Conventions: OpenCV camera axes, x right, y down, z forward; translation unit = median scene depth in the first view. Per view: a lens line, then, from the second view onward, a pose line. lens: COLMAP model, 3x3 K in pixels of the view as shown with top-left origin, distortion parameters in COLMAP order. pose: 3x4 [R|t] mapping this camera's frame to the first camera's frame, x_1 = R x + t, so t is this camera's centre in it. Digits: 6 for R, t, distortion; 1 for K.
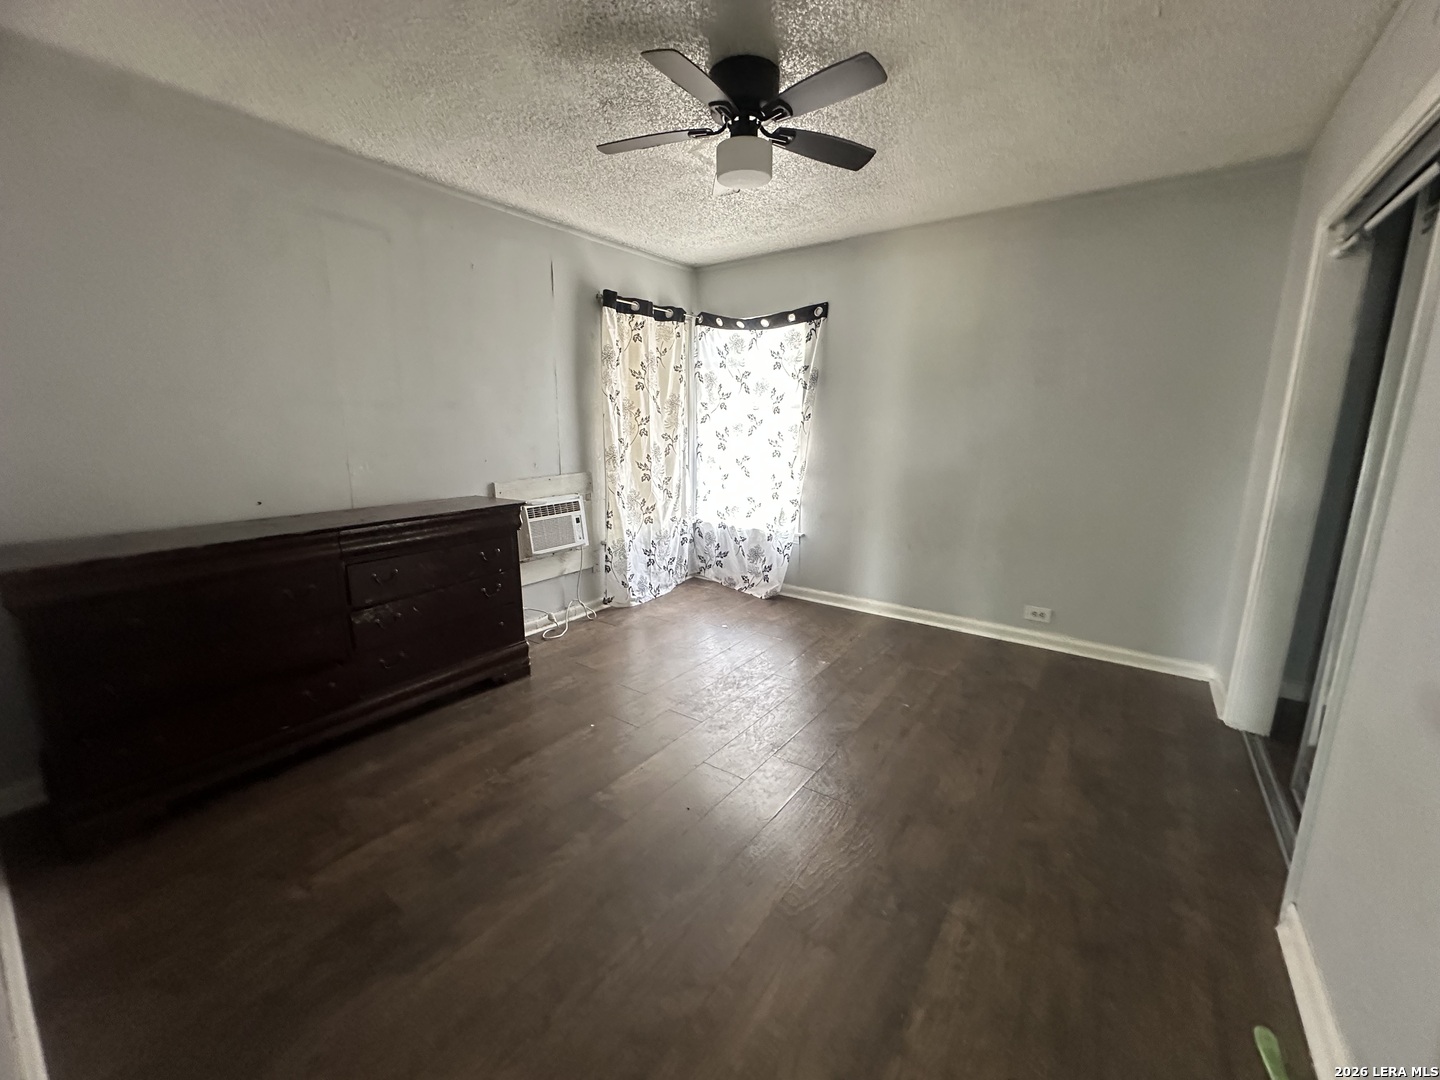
lens RADIAL K [[579.0, 0, 719.5], [0, 579.0, 537.4], [0, 0, 1]] dist [-0.002064, -0.000242]
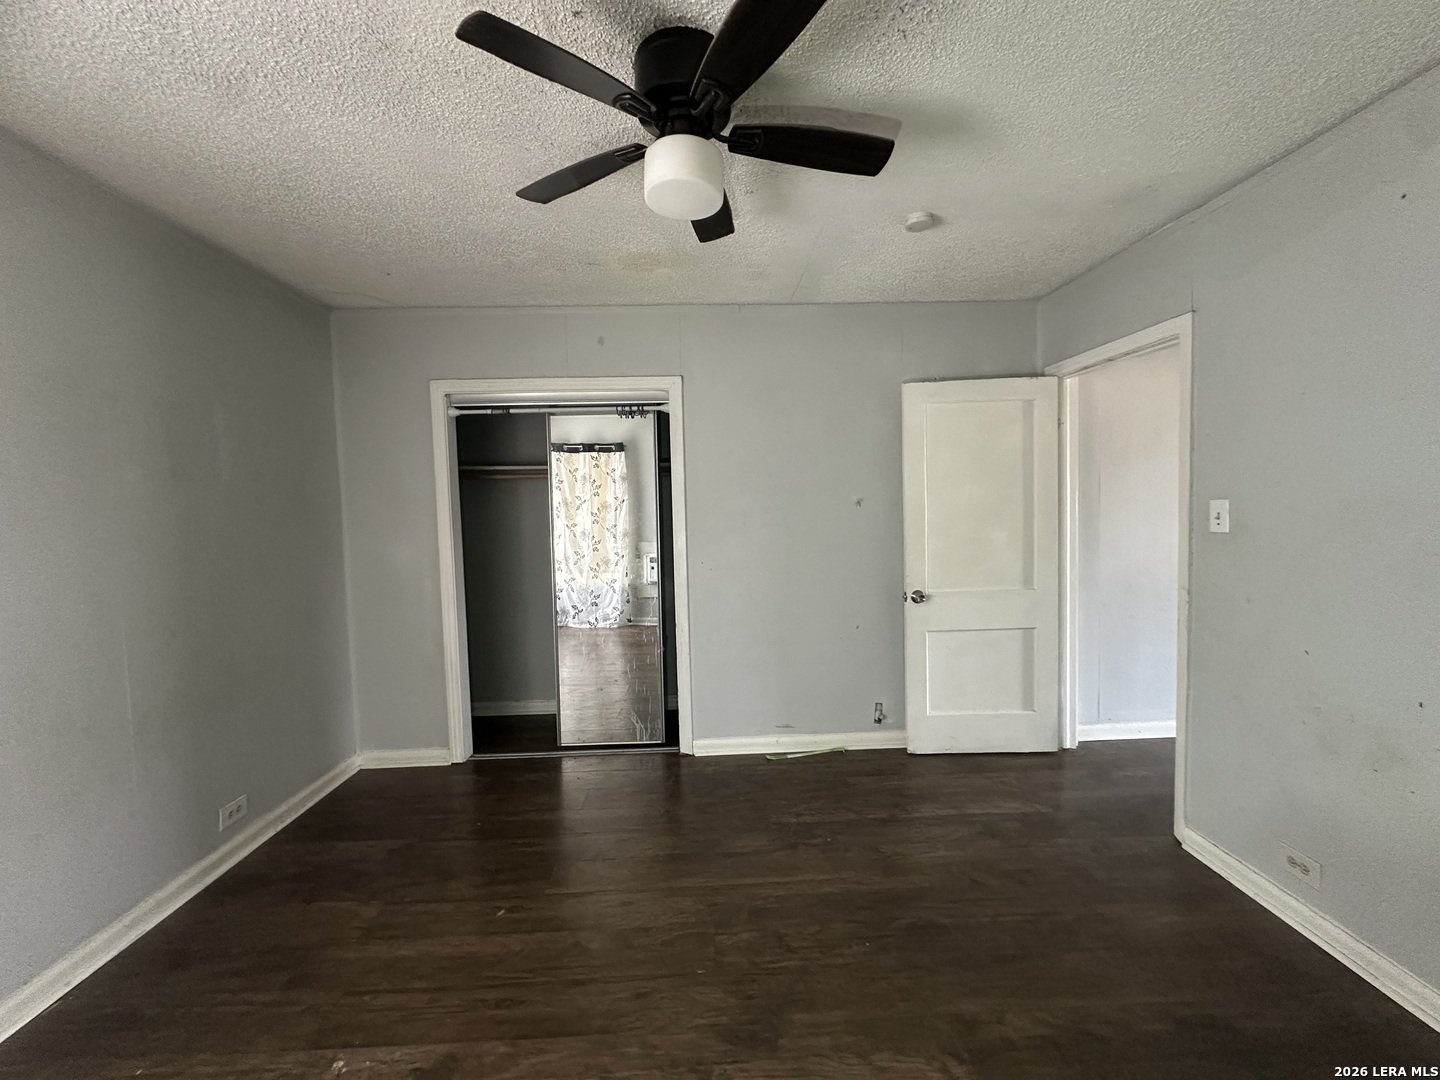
lens RADIAL K [[579.0, 0, 719.5], [0, 579.0, 537.4], [0, 0, 1]] dist [-0.002064, -0.000242]
pose [[-0.614168, -0.035308, 0.788385, -0.362709], [0.169778, 0.969695, 0.175689, -0.225360], [-0.770697, 0.241752, -0.589561, 0.975794]]
